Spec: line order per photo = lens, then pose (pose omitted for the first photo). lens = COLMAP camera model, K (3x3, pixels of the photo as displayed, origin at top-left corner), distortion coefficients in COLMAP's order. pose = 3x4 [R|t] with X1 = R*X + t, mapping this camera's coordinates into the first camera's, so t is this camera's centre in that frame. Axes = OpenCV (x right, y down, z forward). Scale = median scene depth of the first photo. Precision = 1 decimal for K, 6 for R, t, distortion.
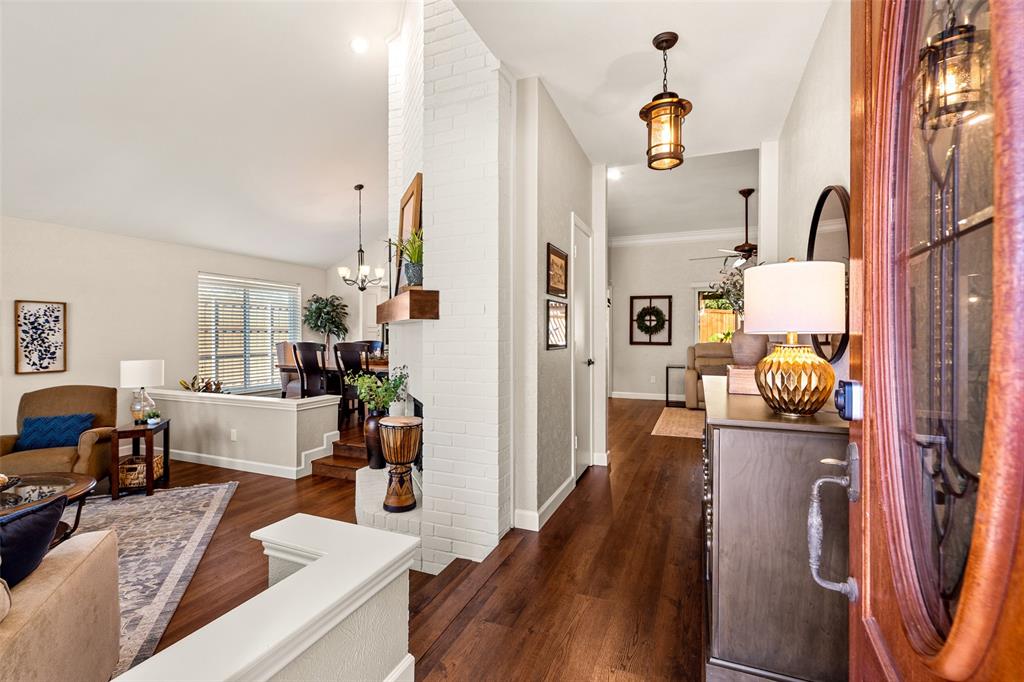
lens RADIAL K [[458.3, 0, 502.5], [0, 458.3, 341.2], [0, 0, 1]] dist [-0.000345, 0.000121]
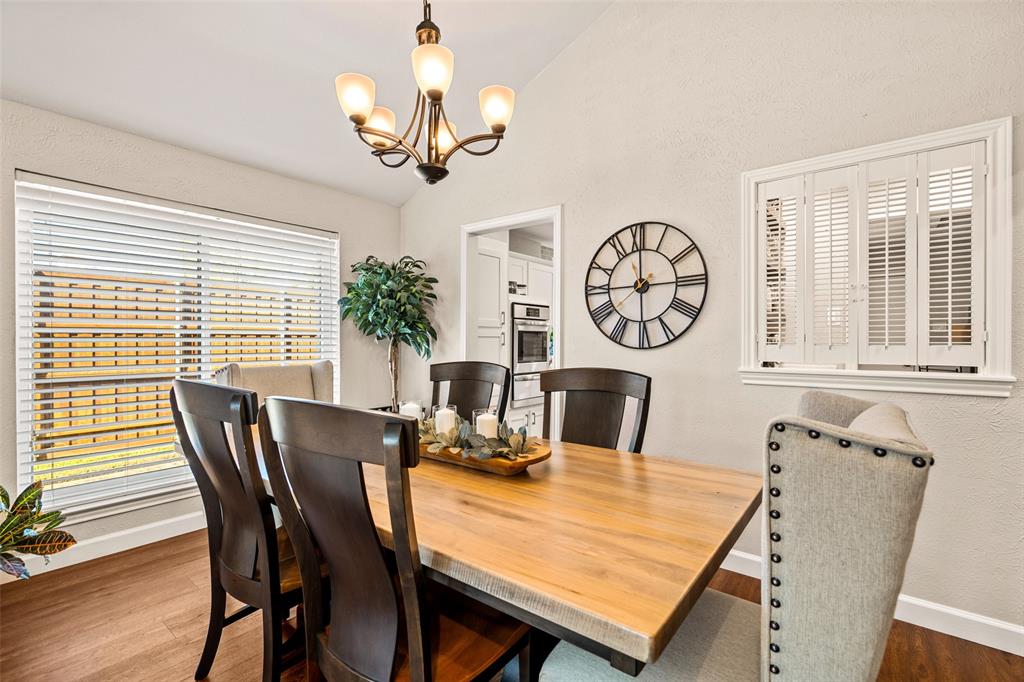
lens RADIAL K [[466.3, 0, 512.0], [0, 466.3, 341.0], [0, 0, 1]] dist [0.000650, 0.000407]
pose [[0.966133, 0.001085, -0.258044, -0.276189], [-0.004436, 0.999913, -0.012405, -0.020143], [0.258008, 0.013129, 0.966054, 1.079915]]
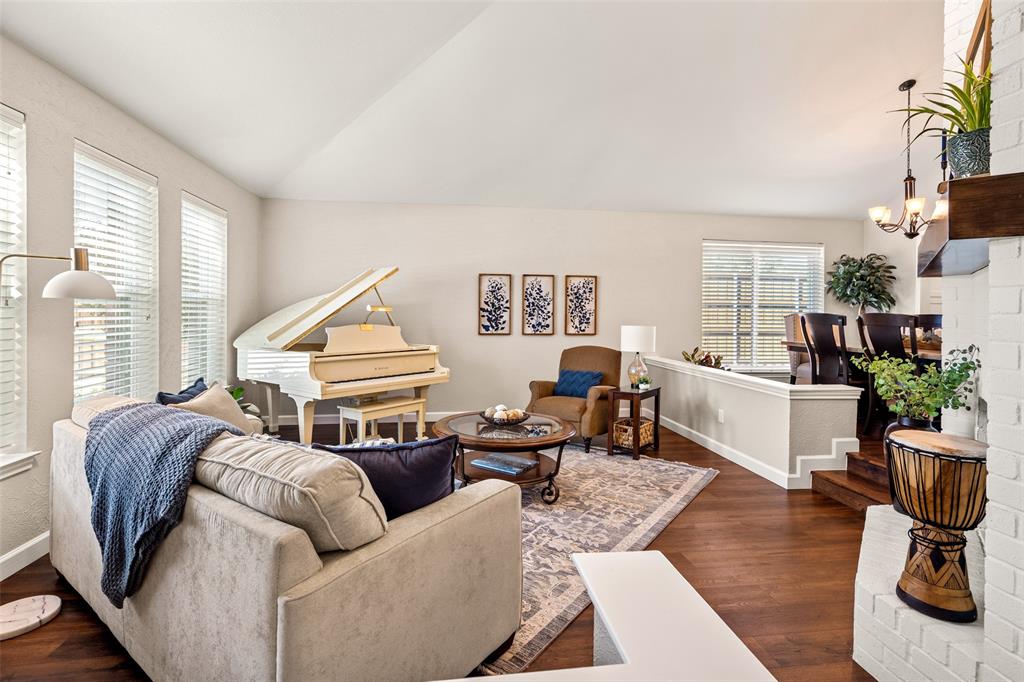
lens RADIAL K [[487.6, 0, 512.8], [0, 487.6, 313.0], [0, 0, 1]] dist [0.000108, 0.000418]
pose [[0.518781, 0.006304, -0.854884, 0.002046], [-0.024353, 0.999676, -0.007406, 0.027574], [0.854560, 0.024661, 0.518766, 0.194020]]
